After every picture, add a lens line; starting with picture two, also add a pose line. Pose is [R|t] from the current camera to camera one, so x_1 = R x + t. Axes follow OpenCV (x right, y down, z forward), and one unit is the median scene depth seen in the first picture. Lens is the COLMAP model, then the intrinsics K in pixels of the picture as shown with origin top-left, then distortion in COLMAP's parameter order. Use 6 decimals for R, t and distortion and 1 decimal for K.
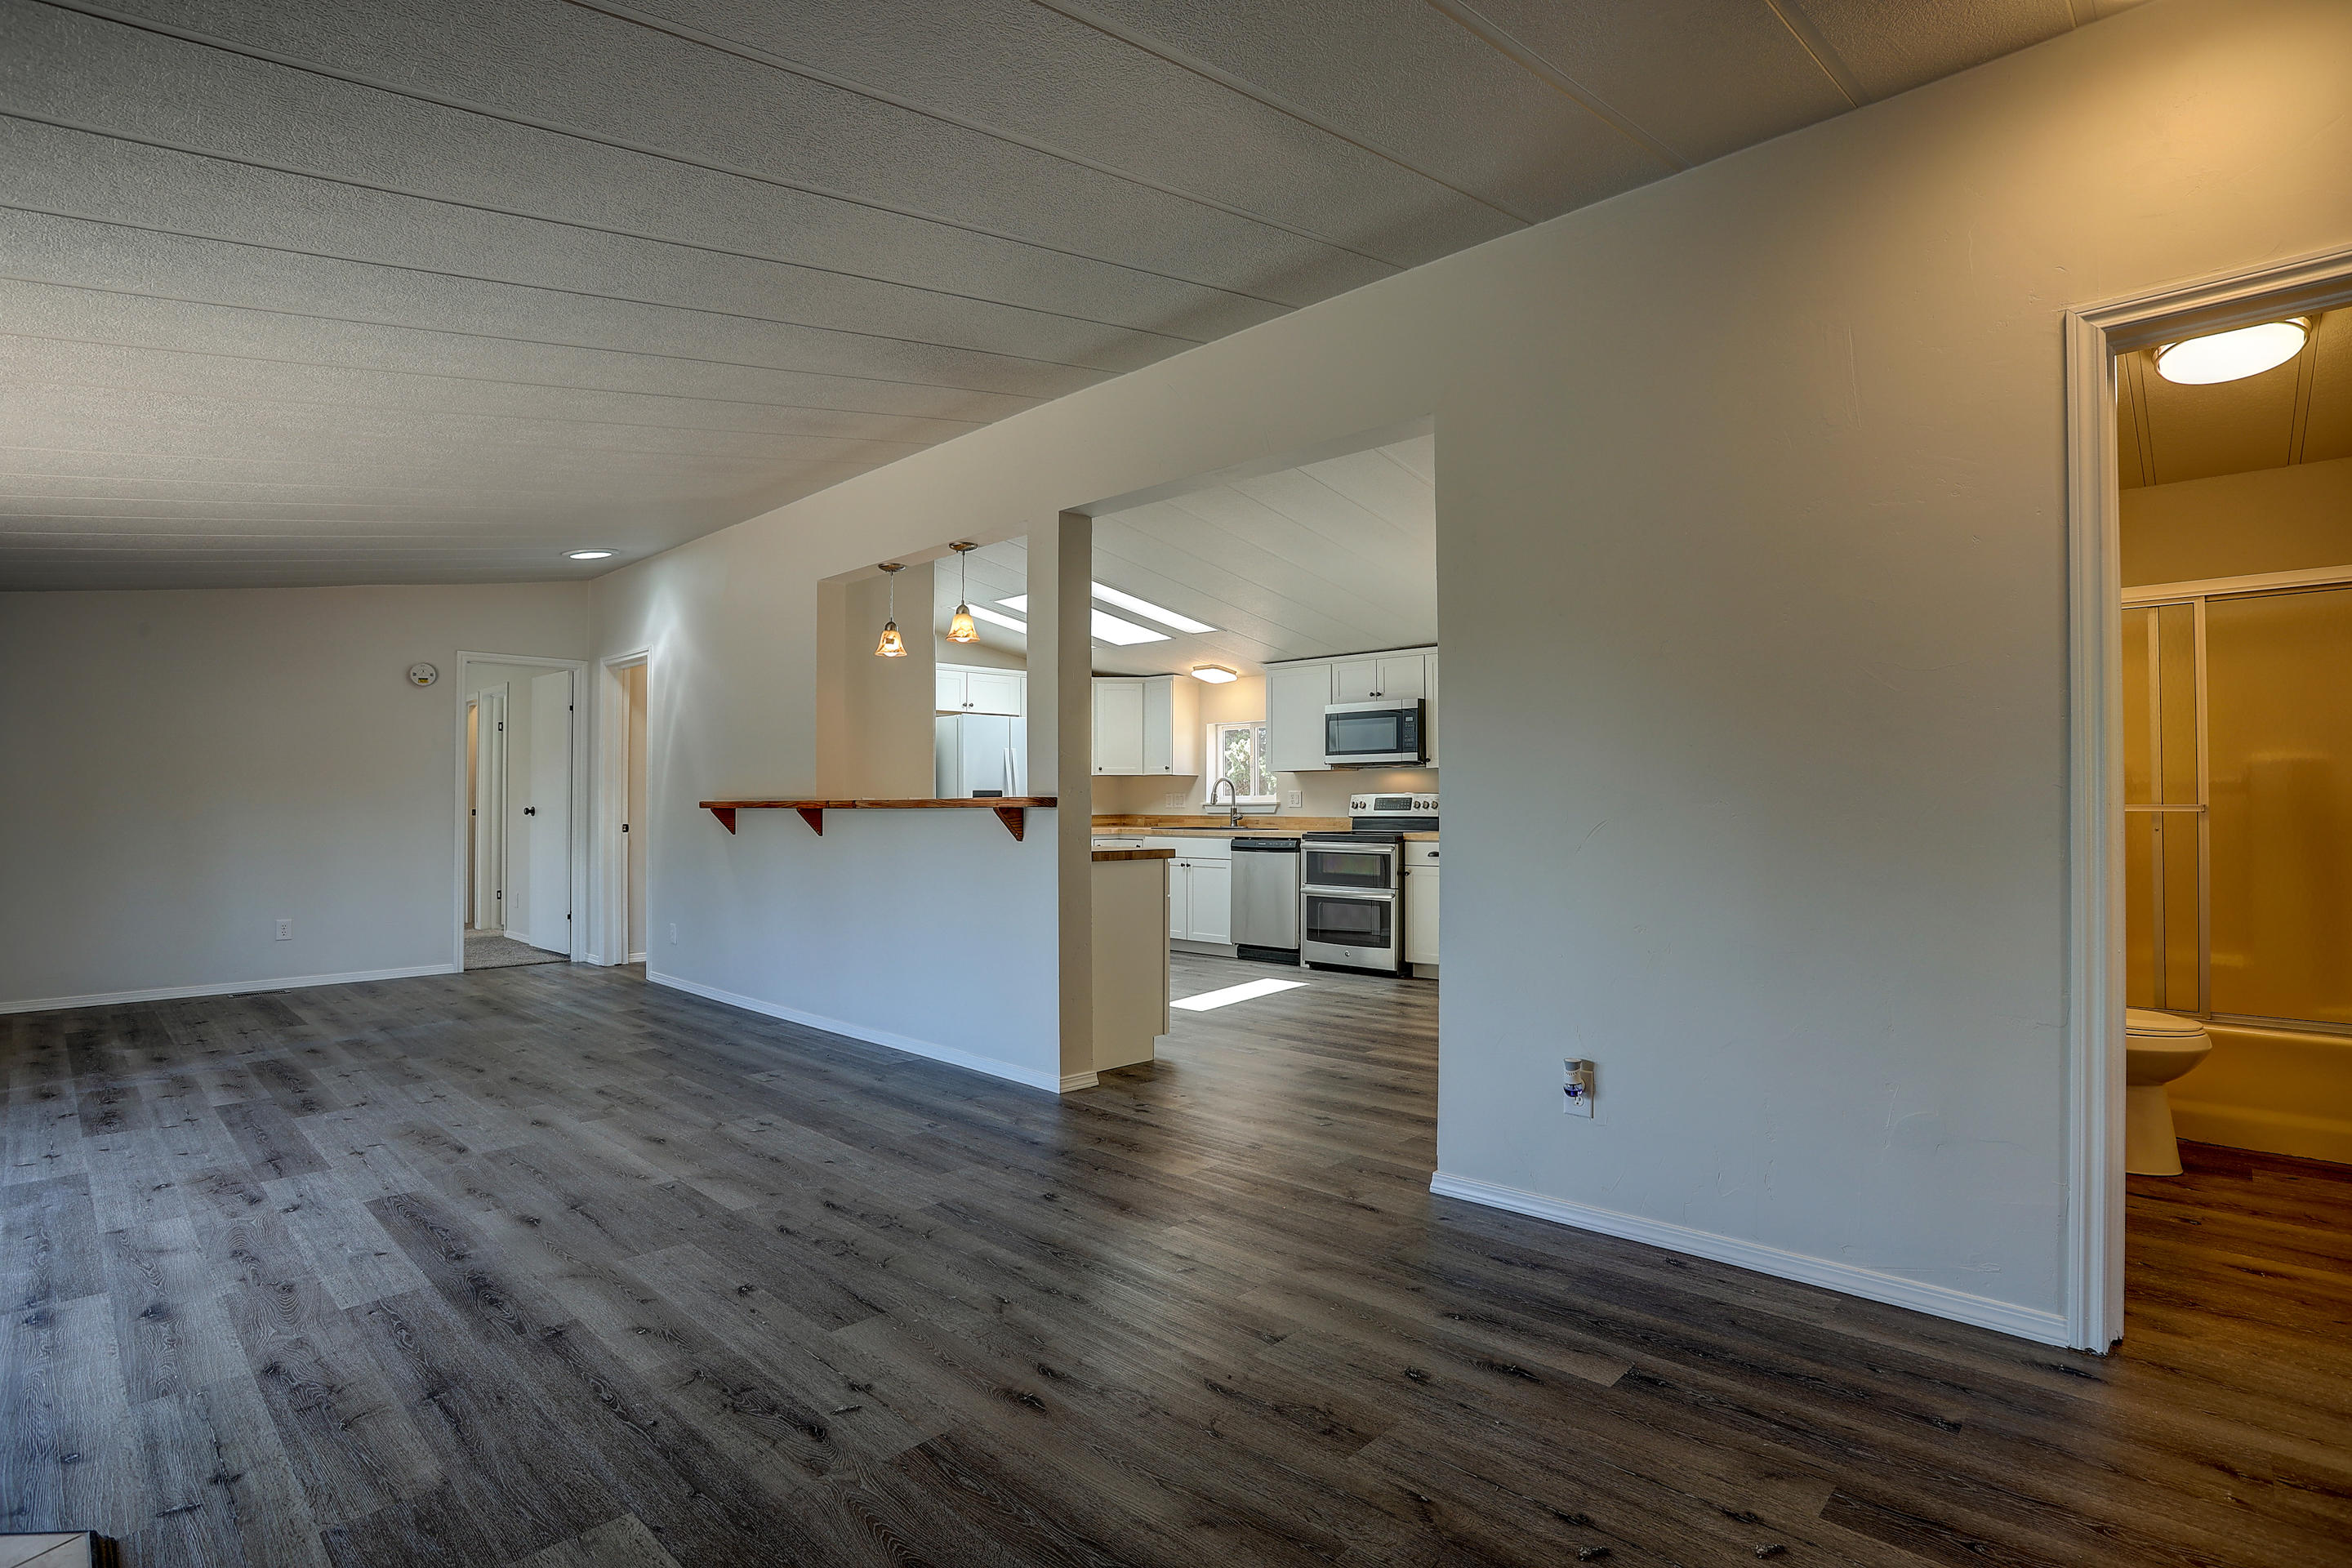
lens RADIAL K [[1096.3, 0, 1167.9], [0, 1096.3, 792.6], [0, 0, 1]] dist [-0.001571, 0.000184]
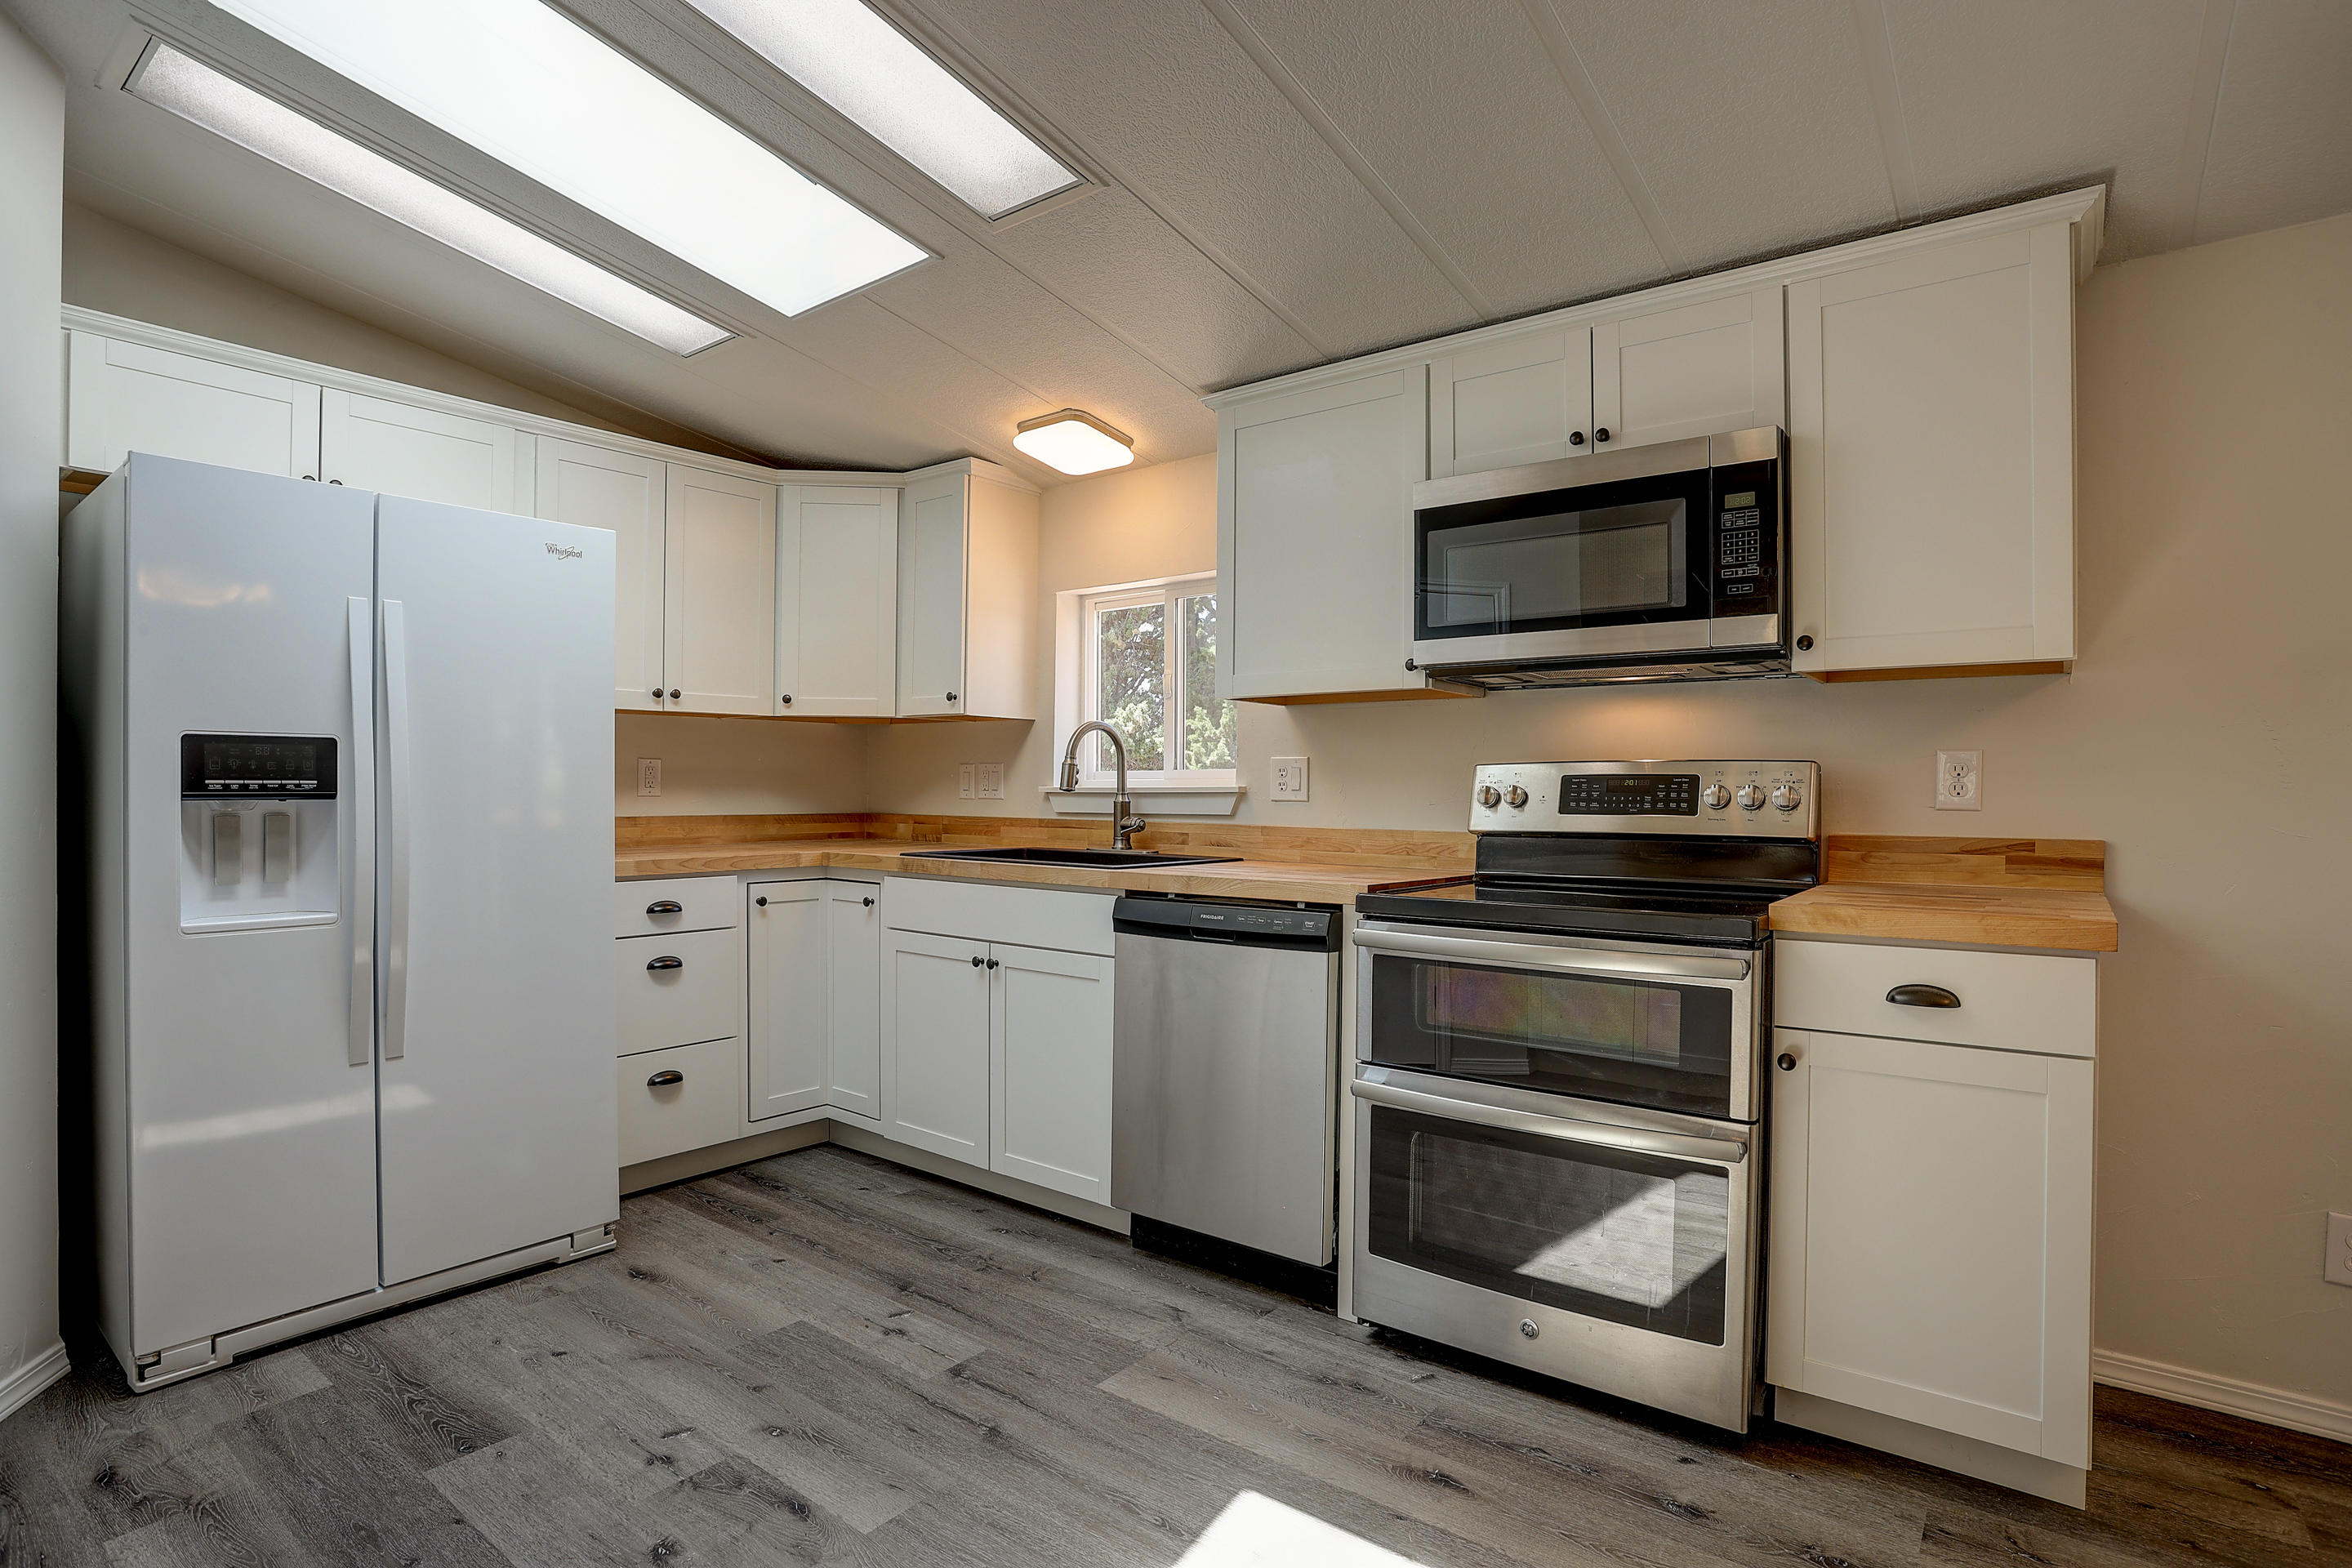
lens RADIAL K [[1194.3, 0, 1173.0], [0, 1194.3, 797.4], [0, 0, 1]] dist [-0.043300, 0.034839]
pose [[0.994471, 0.004570, 0.104913, 0.038834], [-0.006399, 0.999833, 0.017107, 0.006195], [-0.104817, -0.017684, 0.994334, 0.664561]]
